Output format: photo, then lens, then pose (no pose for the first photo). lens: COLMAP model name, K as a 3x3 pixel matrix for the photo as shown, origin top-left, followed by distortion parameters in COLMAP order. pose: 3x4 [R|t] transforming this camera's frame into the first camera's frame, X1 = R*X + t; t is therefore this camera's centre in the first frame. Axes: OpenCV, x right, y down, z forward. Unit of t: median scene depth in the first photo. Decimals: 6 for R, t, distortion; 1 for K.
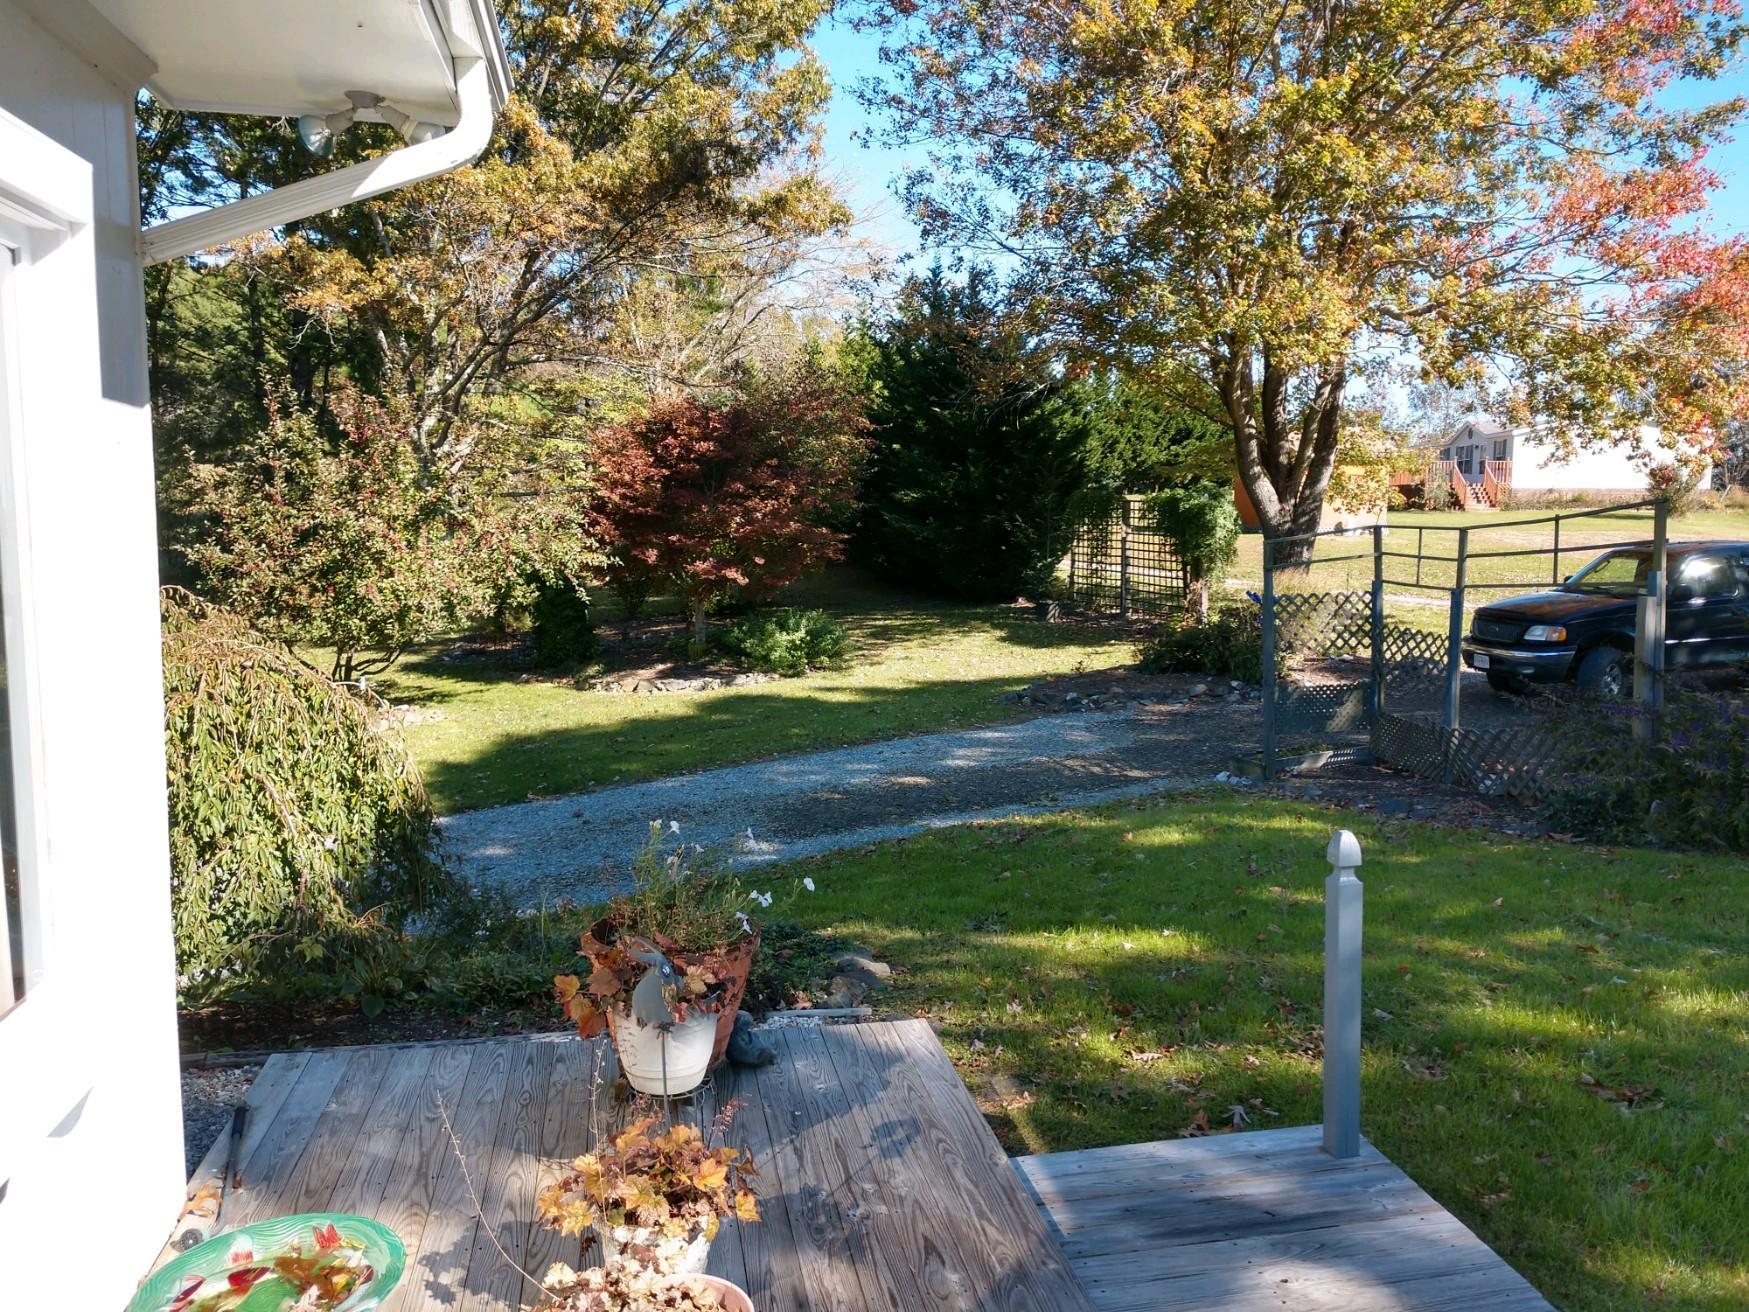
lens RADIAL K [[1348.1, 0, 873.5], [0, 1348.1, 661.7], [0, 0, 1]] dist [0.024670, 0.003906]
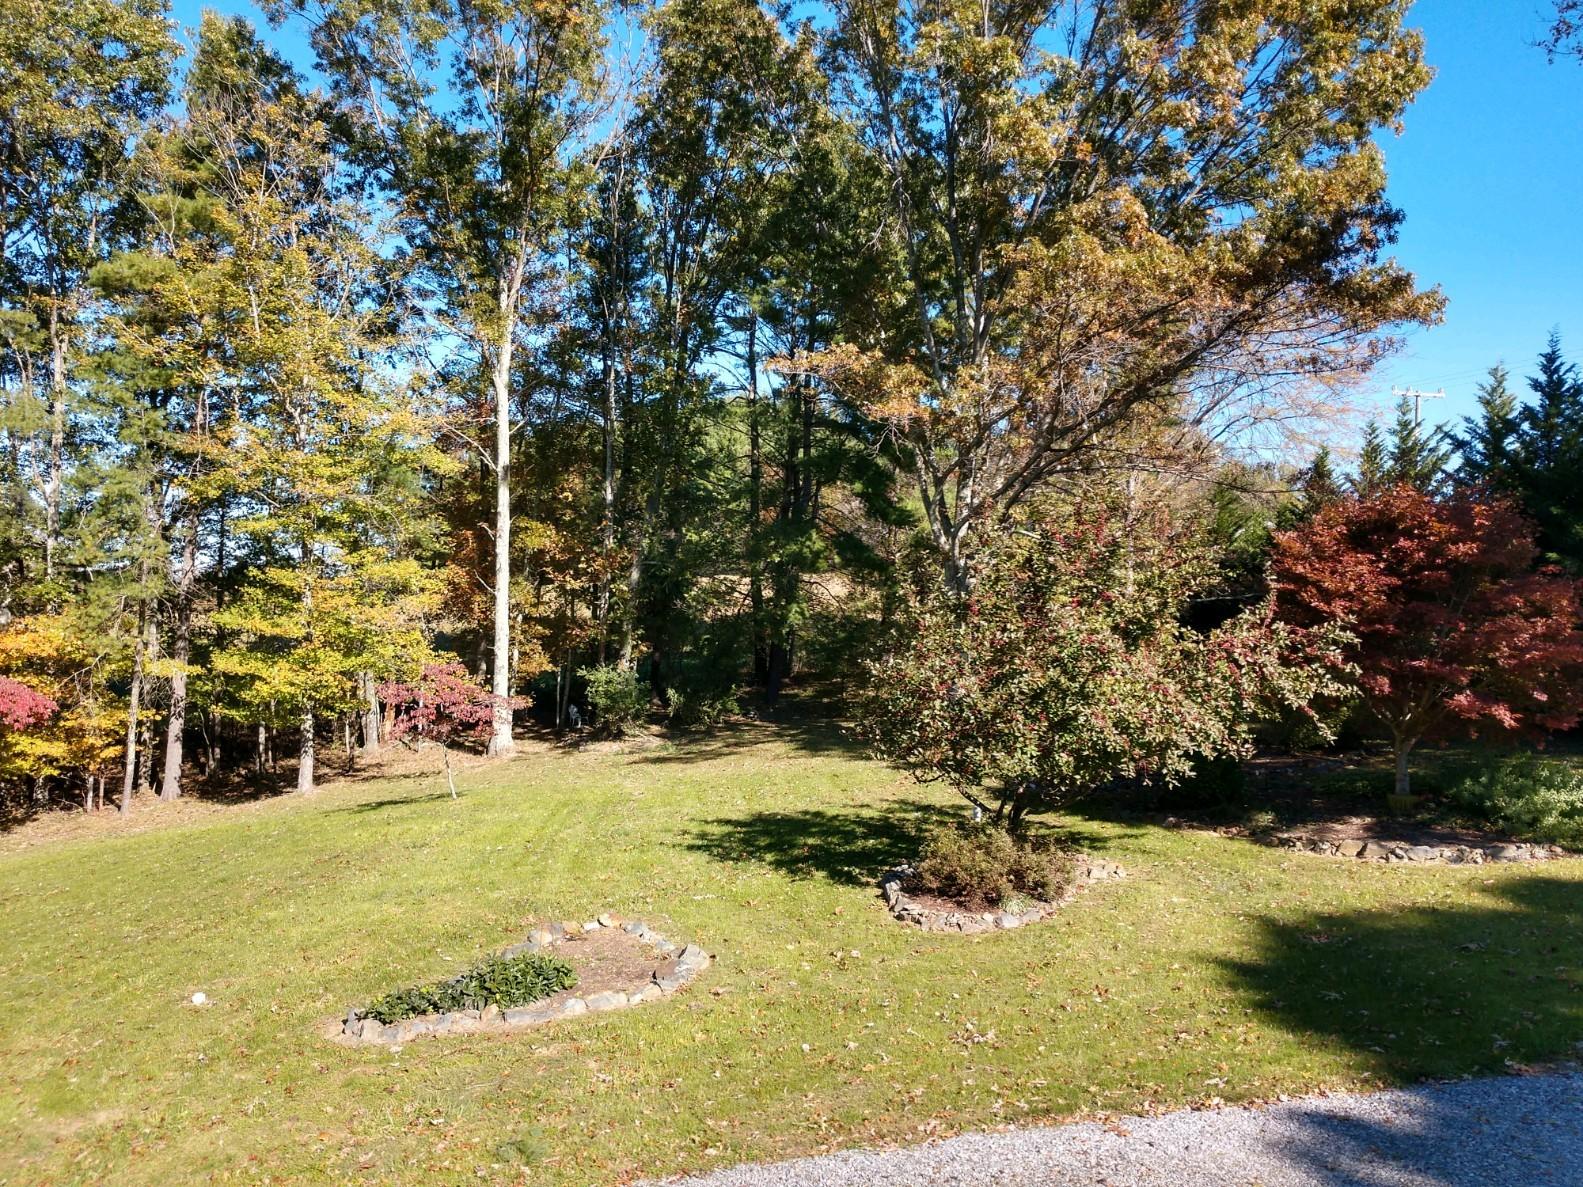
lens RADIAL K [[1220.1, 0, 790.6], [0, 1220.1, 598.7], [0, 0, 1]] dist [0.024670, 0.003906]
pose [[0.951040, 0.013010, -0.308792, -0.272253], [-0.053437, 0.990988, -0.122828, -0.021011], [0.304412, 0.133316, 0.943165, 0.200662]]
